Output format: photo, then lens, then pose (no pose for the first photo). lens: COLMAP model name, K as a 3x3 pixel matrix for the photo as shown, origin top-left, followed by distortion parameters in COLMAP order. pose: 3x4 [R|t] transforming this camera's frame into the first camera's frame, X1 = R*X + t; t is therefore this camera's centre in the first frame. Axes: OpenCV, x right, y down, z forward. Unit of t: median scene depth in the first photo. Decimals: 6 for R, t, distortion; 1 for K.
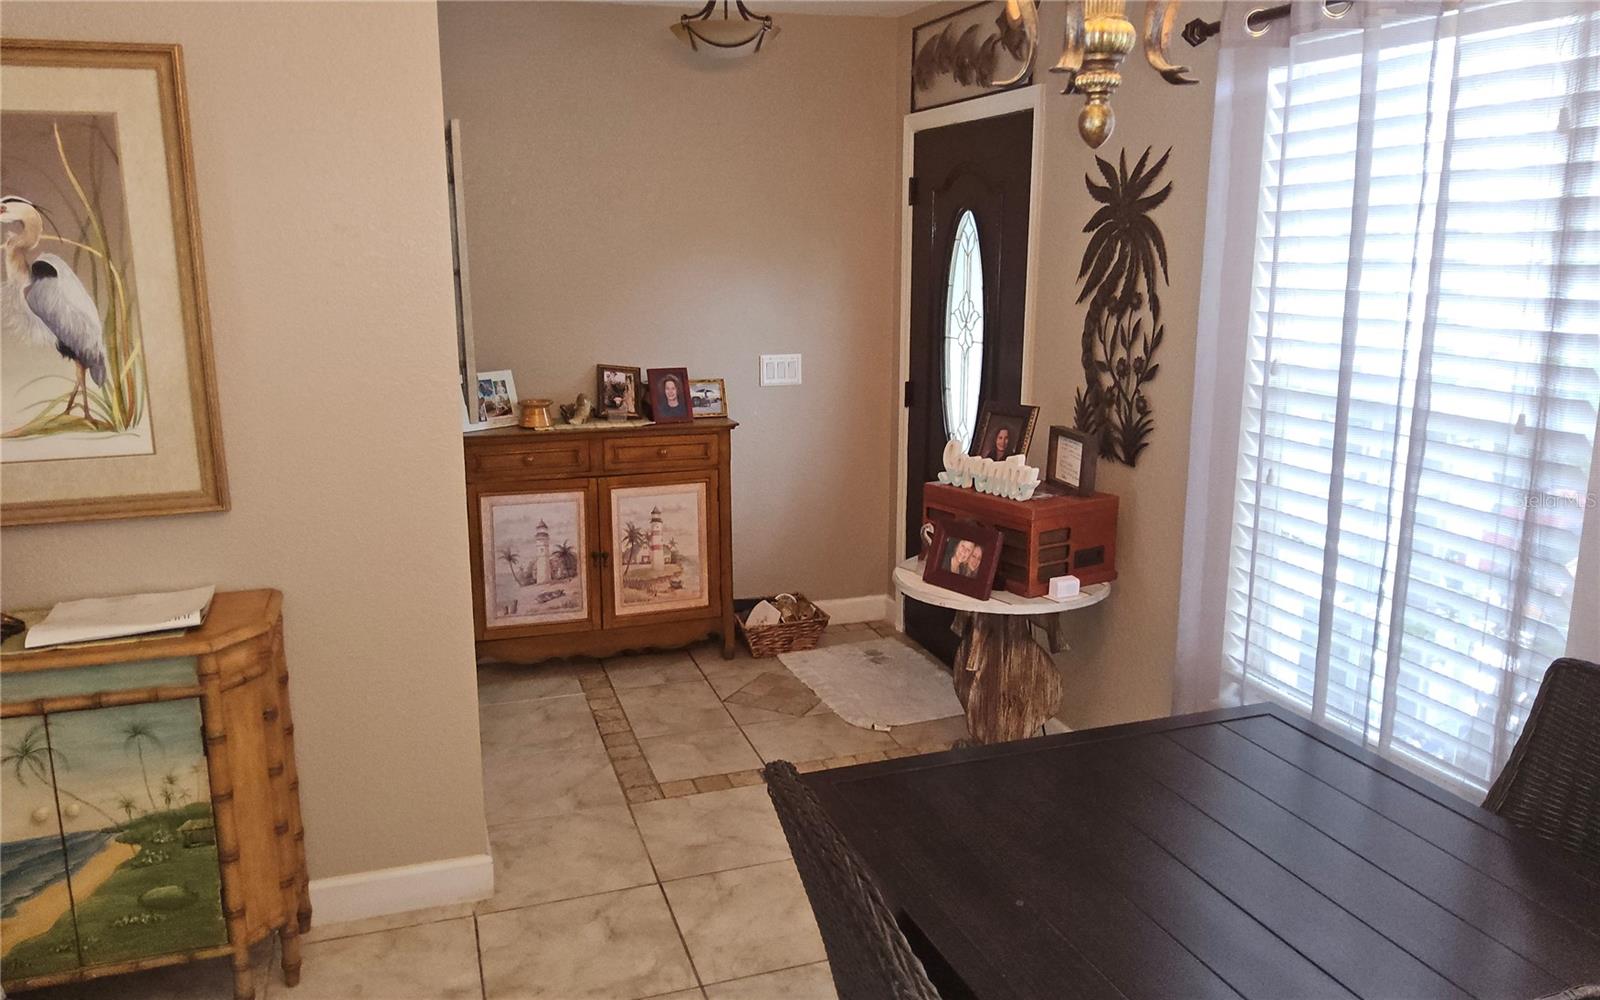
lens RADIAL K [[1231.5, 0, 800.2], [0, 1231.5, 497.2], [0, 0, 1]] dist [0.053603, -0.001948]
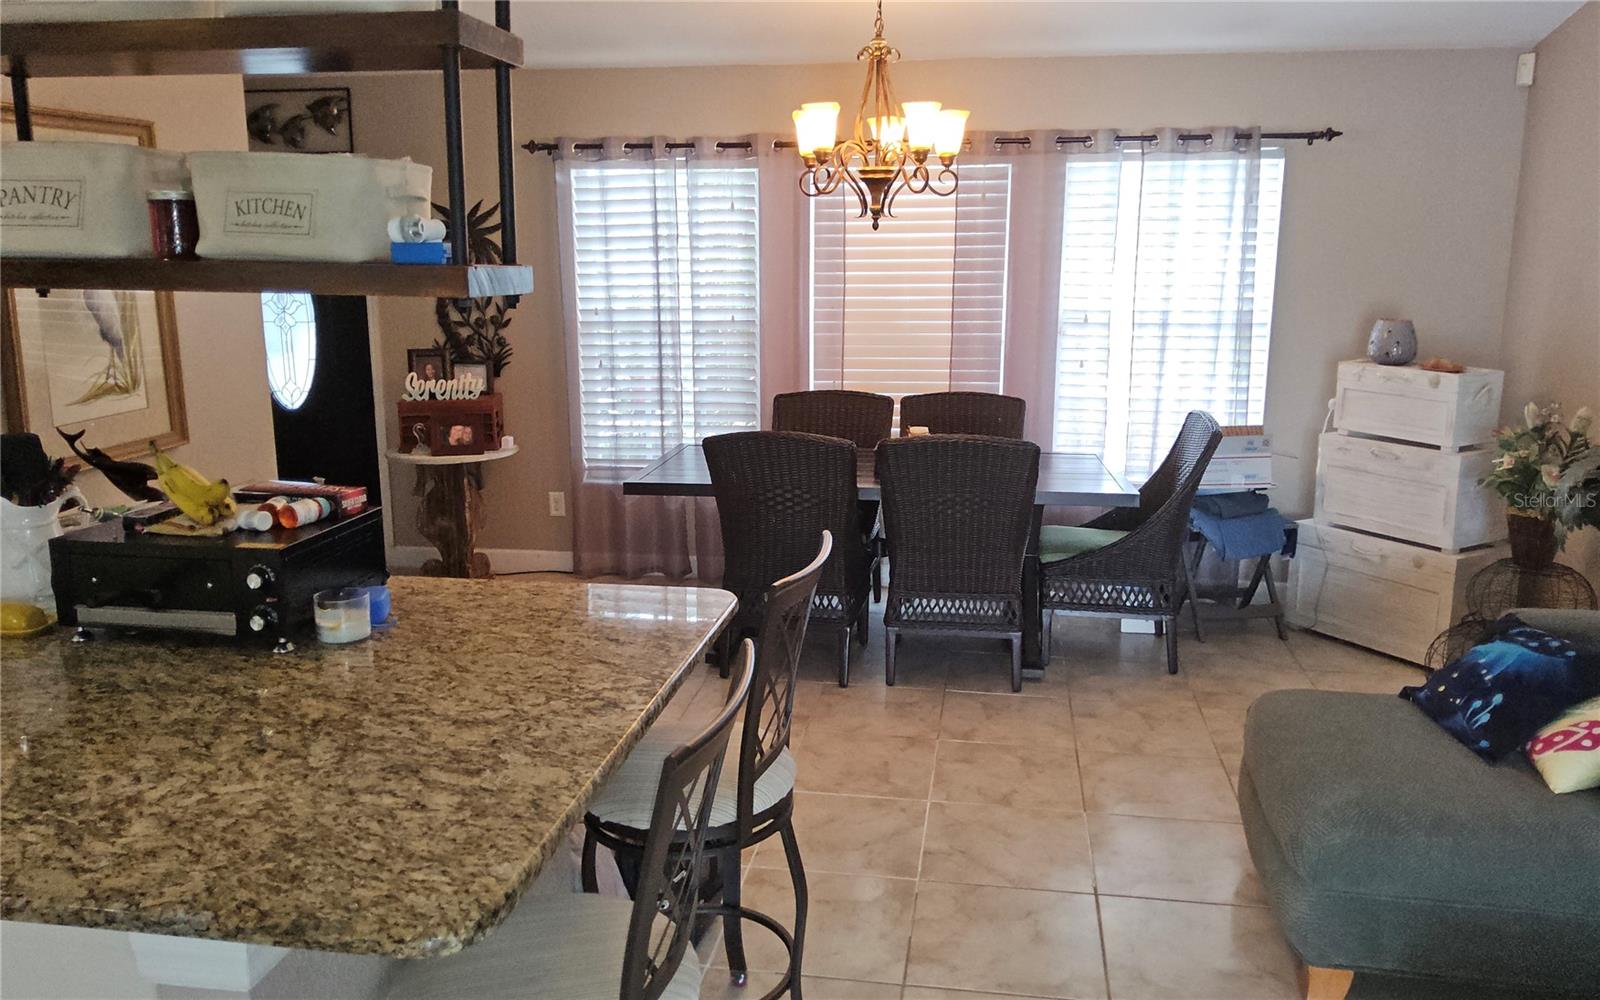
lens RADIAL K [[1231.5, 0, 798.4], [0, 1231.5, 496.6], [0, 0, 1]] dist [0.053603, -0.001948]
pose [[0.466690, -0.181087, 0.865683, -1.165575], [0.193526, 0.976002, 0.099835, 0.052407], [-0.862988, 0.120940, 0.490536, -0.246230]]
